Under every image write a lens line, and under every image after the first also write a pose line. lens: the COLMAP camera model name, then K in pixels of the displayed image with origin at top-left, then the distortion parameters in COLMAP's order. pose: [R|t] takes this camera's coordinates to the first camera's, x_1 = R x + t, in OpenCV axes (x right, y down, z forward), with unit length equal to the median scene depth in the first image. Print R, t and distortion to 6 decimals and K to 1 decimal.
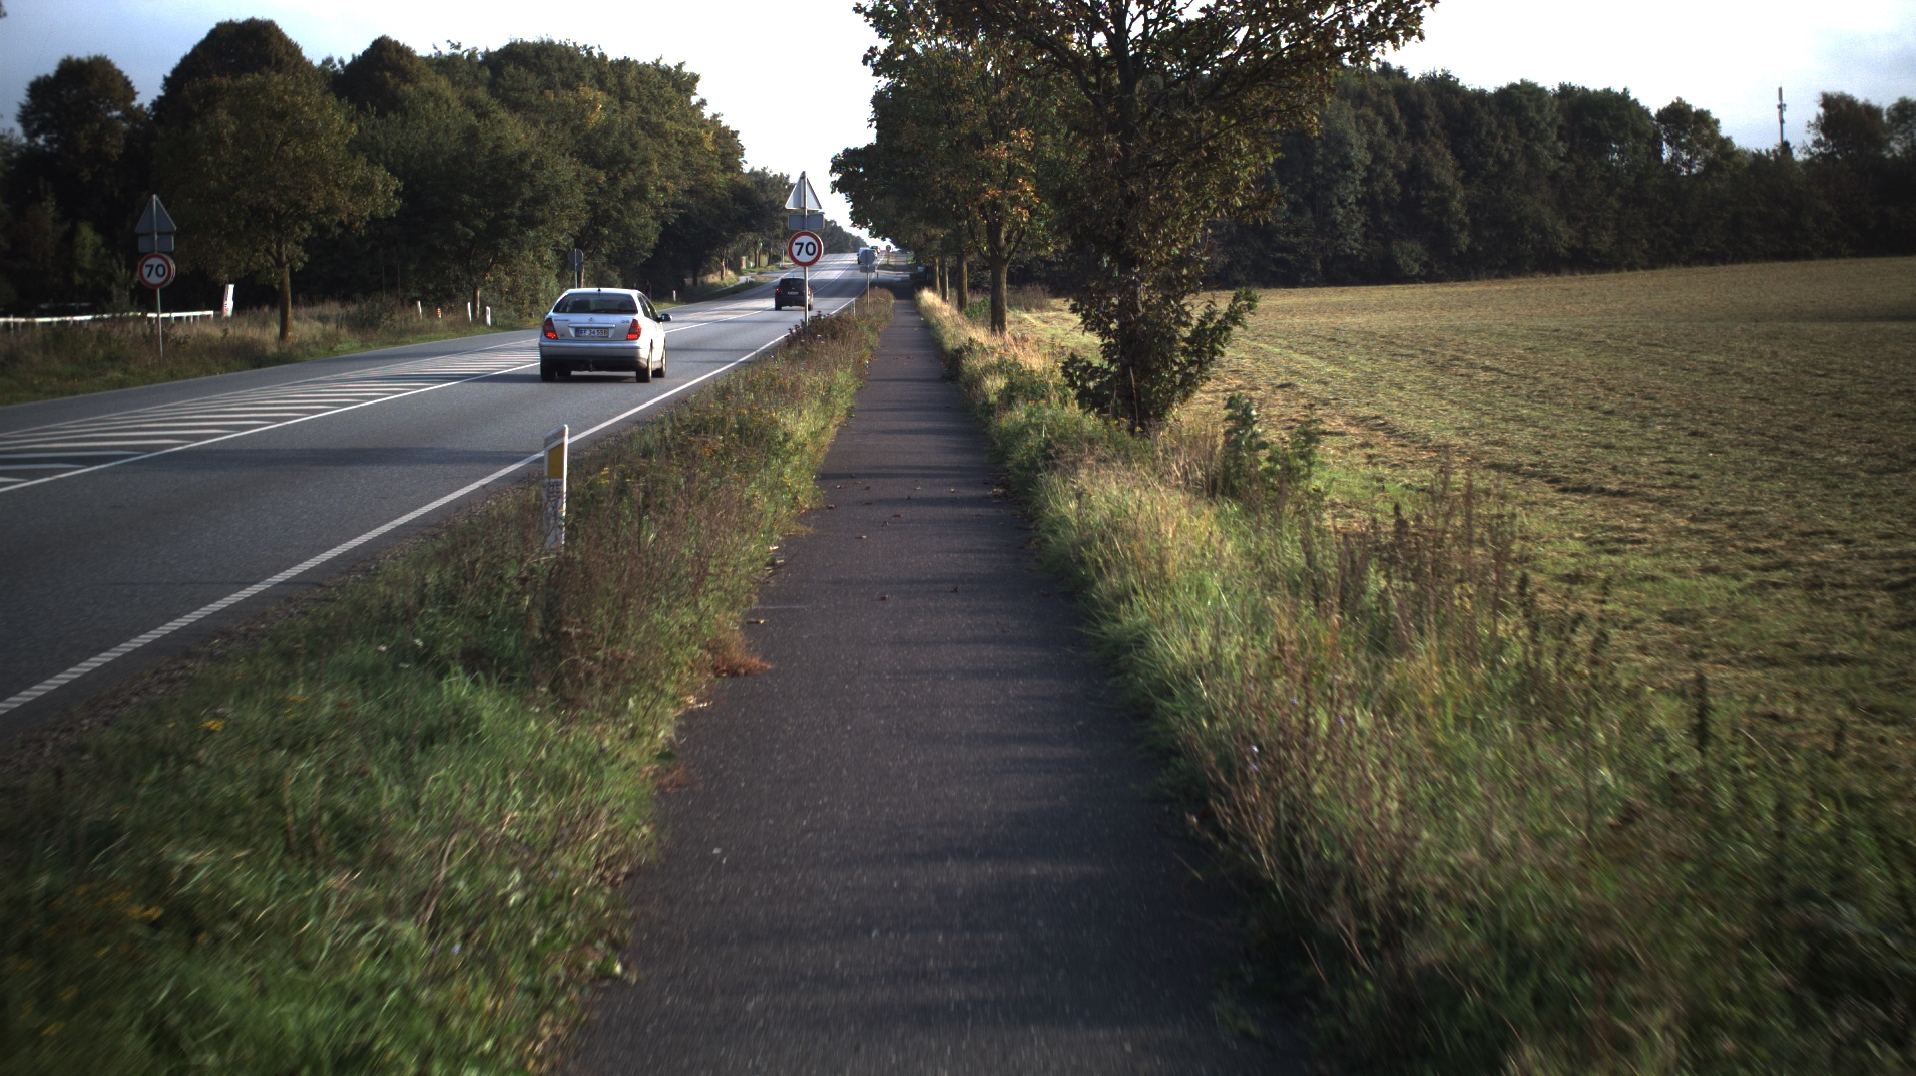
lens RADIAL K [[3754.9, 0, 958.0], [0, 3754.9, 538.0], [0, 0, 1]] dist [-0.272345, 0.253168]
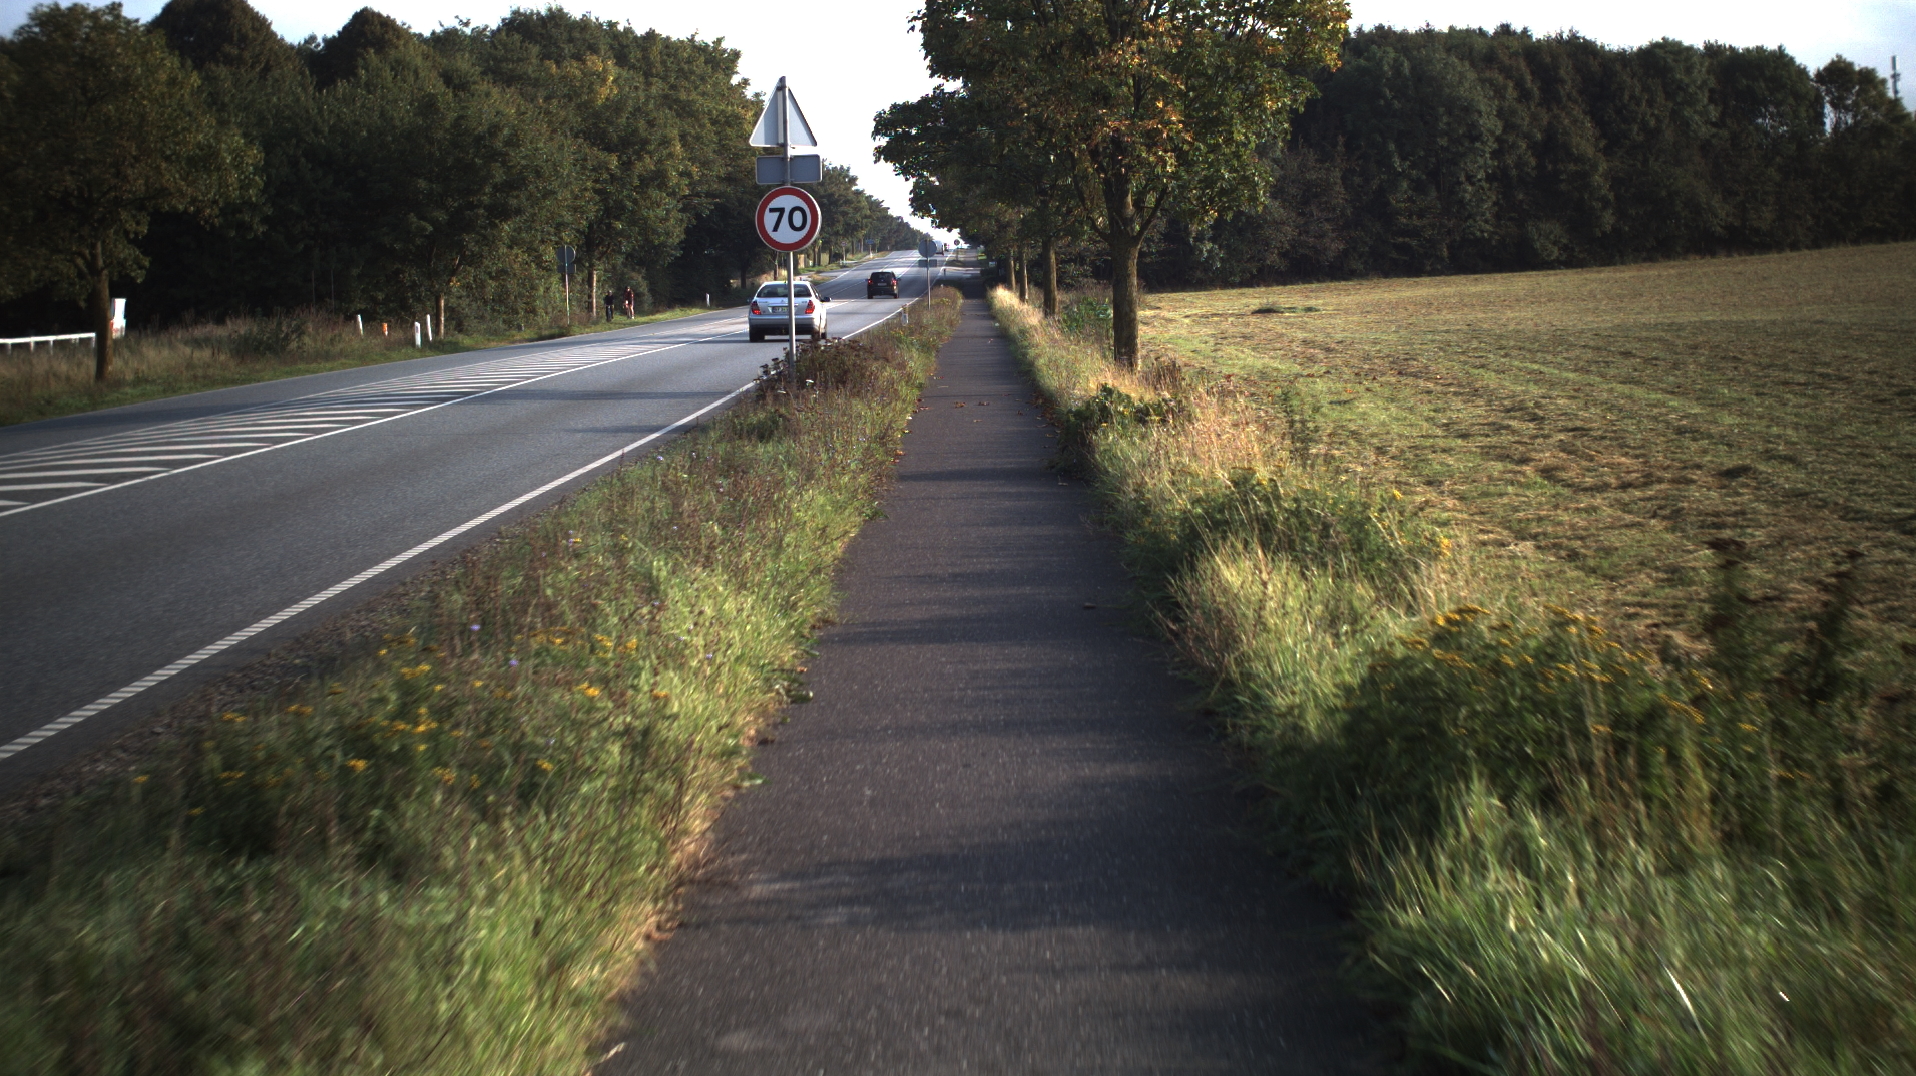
lens RADIAL K [[3754.9, 0, 958.0], [0, 3754.9, 538.0], [0, 0, 1]] dist [-0.272345, 0.253168]
pose [[0.999623, -0.018641, -0.020167, -0.002226], [0.018658, 0.999826, 0.000660, -0.011714], [0.020152, -0.001036, 0.999796, 0.174081]]
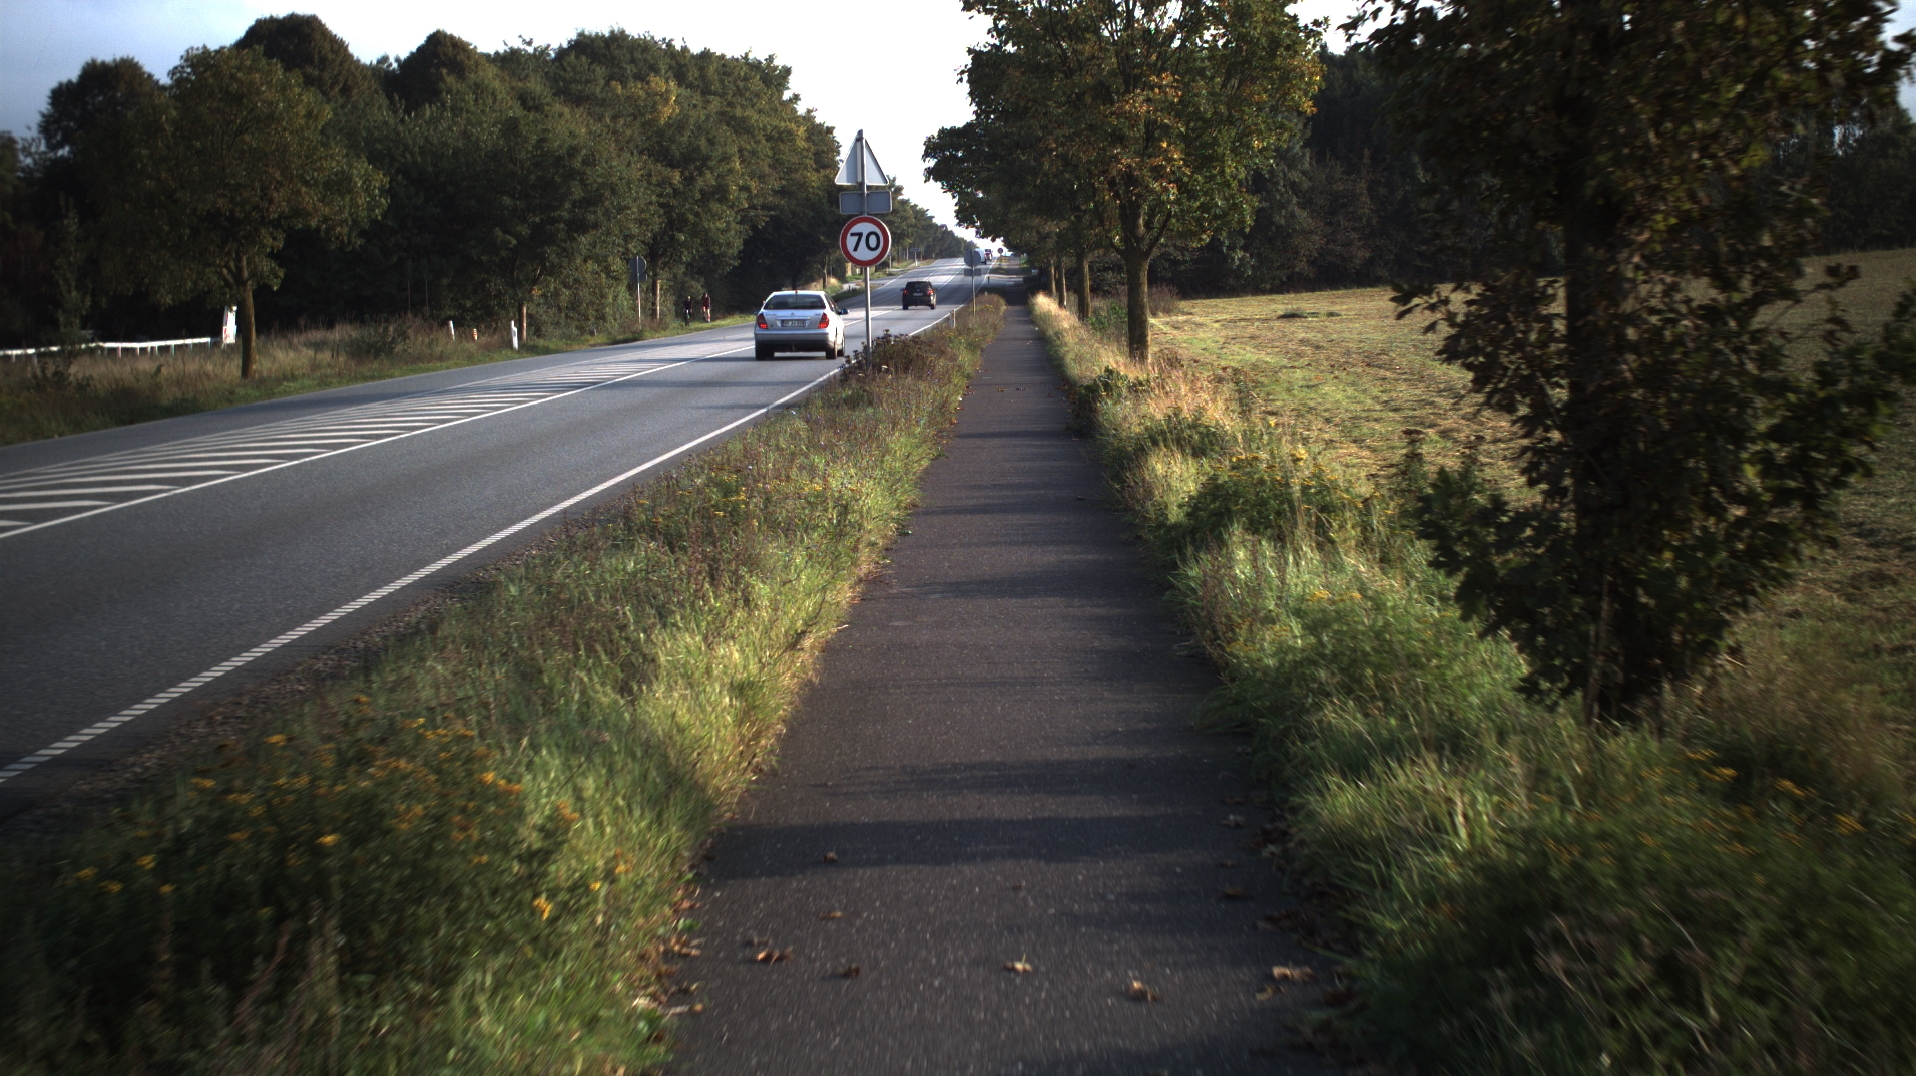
lens RADIAL K [[3754.9, 0, 958.0], [0, 3754.9, 538.0], [0, 0, 1]] dist [-0.272345, 0.253168]
pose [[0.999267, -0.021014, -0.032004, -0.000883], [0.020977, 0.999779, -0.001486, -0.007875], [0.032028, 0.000814, 0.999487, 0.116059]]
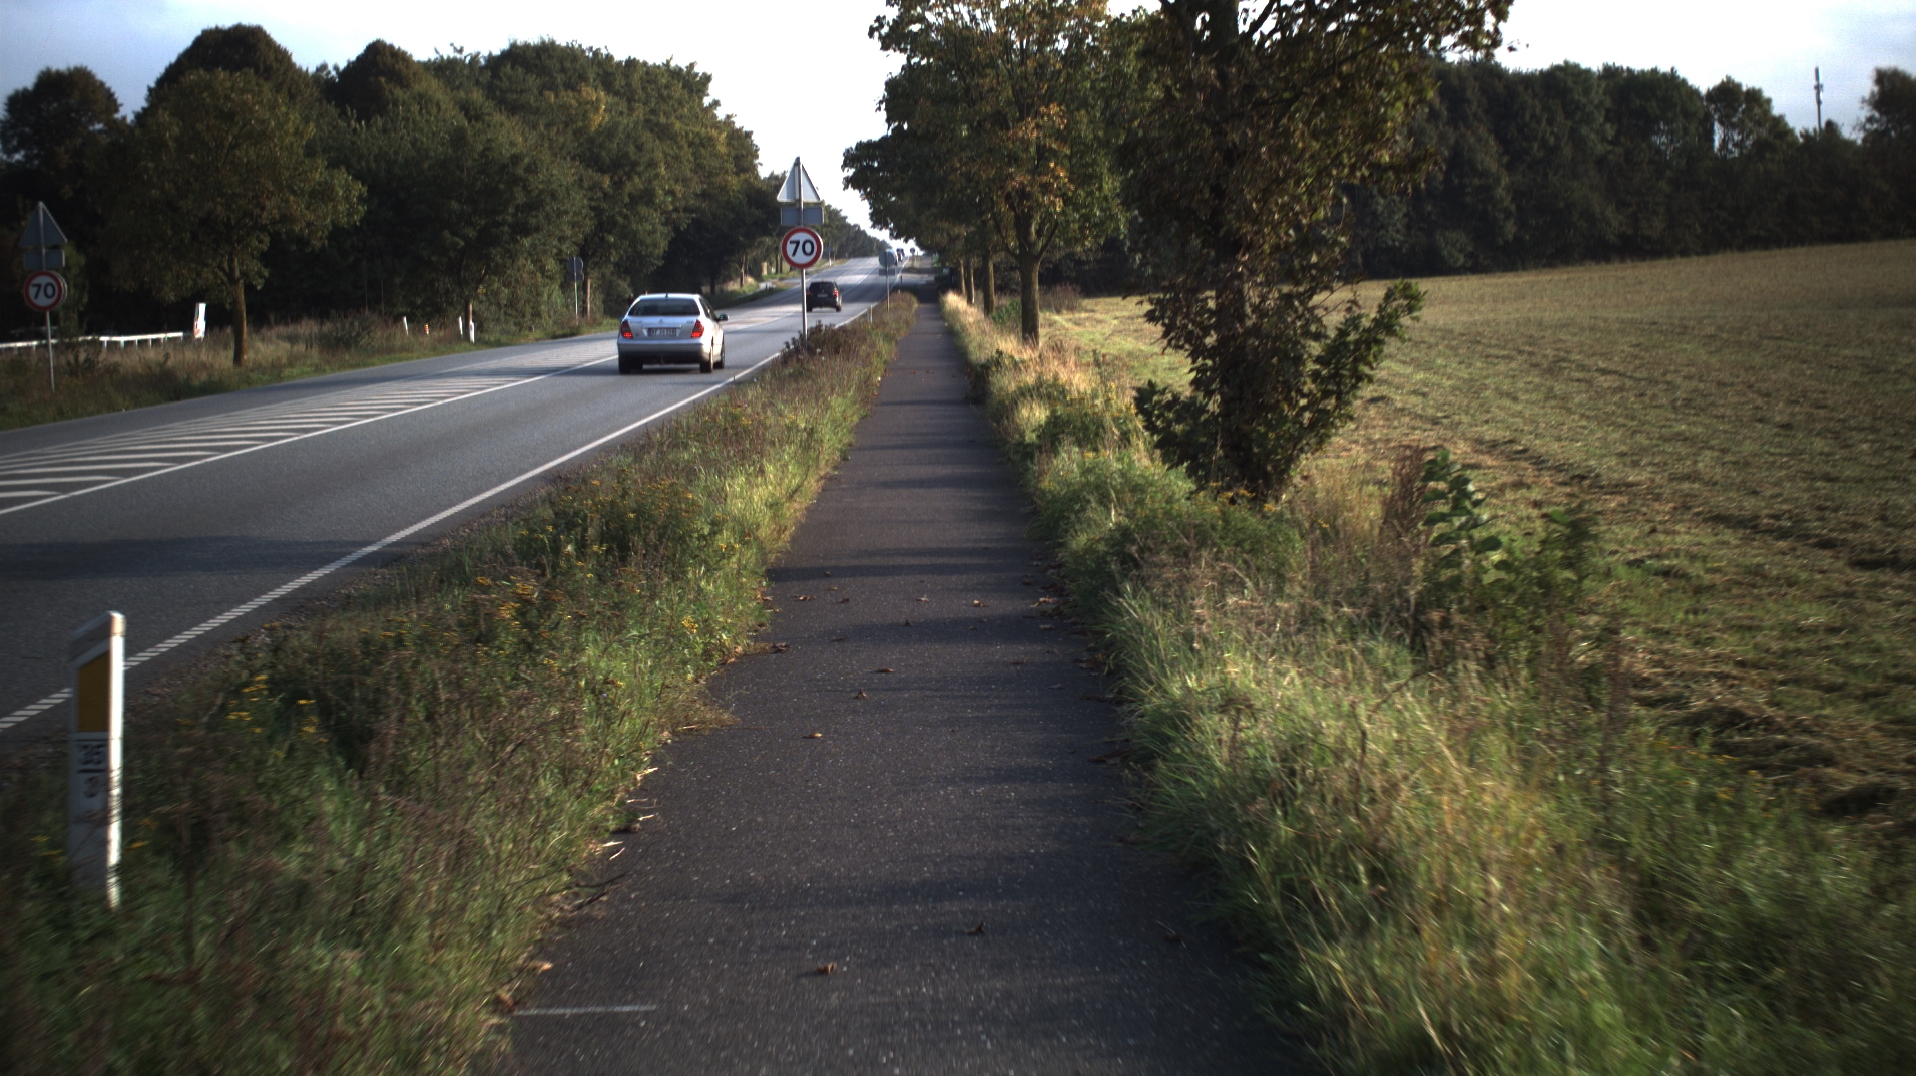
lens RADIAL K [[3754.9, 0, 958.0], [0, 3754.9, 538.0], [0, 0, 1]] dist [-0.272345, 0.253168]
pose [[0.999732, -0.021499, -0.008620, 0.000193], [0.021494, 0.999769, -0.000724, -0.003863], [0.008634, 0.000538, 0.999963, 0.058034]]
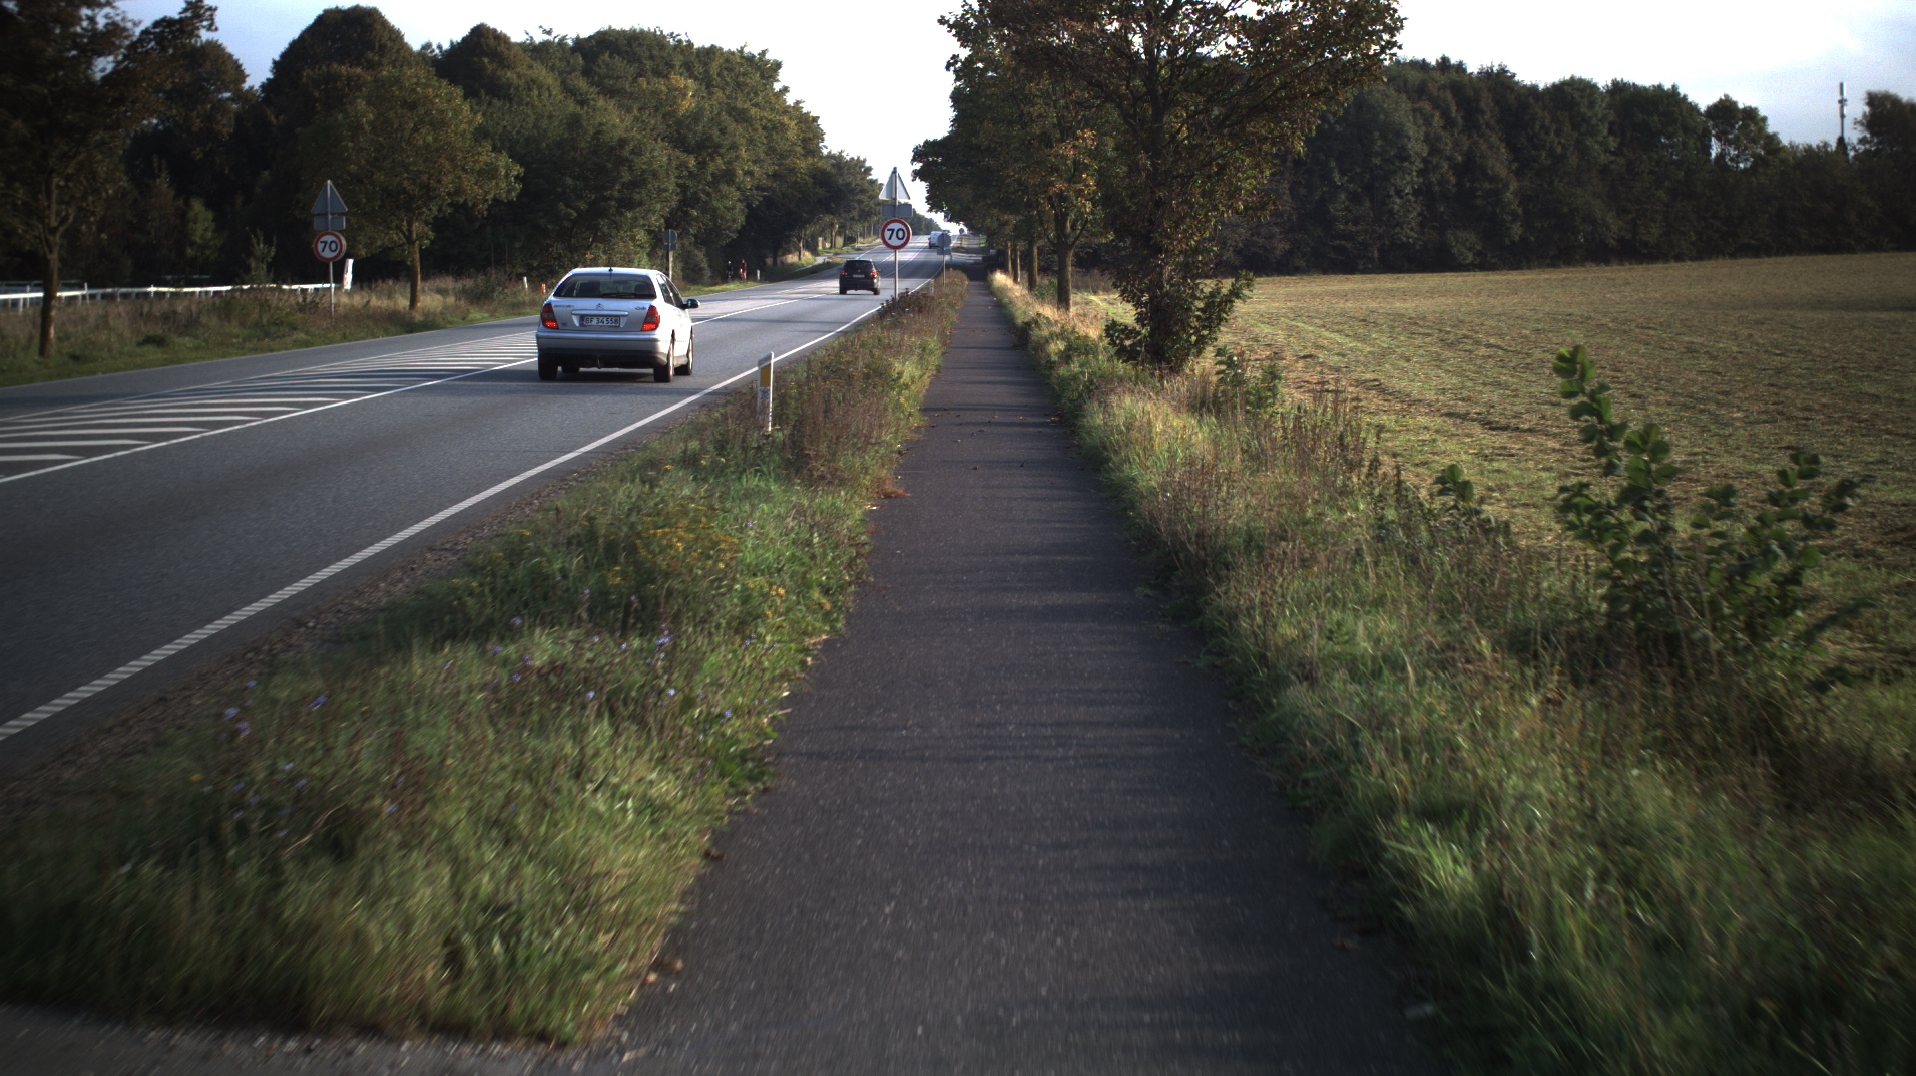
lens RADIAL K [[3754.9, 0, 958.0], [0, 3754.9, 538.0], [0, 0, 1]] dist [-0.272345, 0.253168]
pose [[0.999761, 0.012277, -0.018111, 0.000132], [-0.012193, 0.999915, 0.004717, 0.004026], [0.018167, -0.004495, 0.999825, -0.057952]]
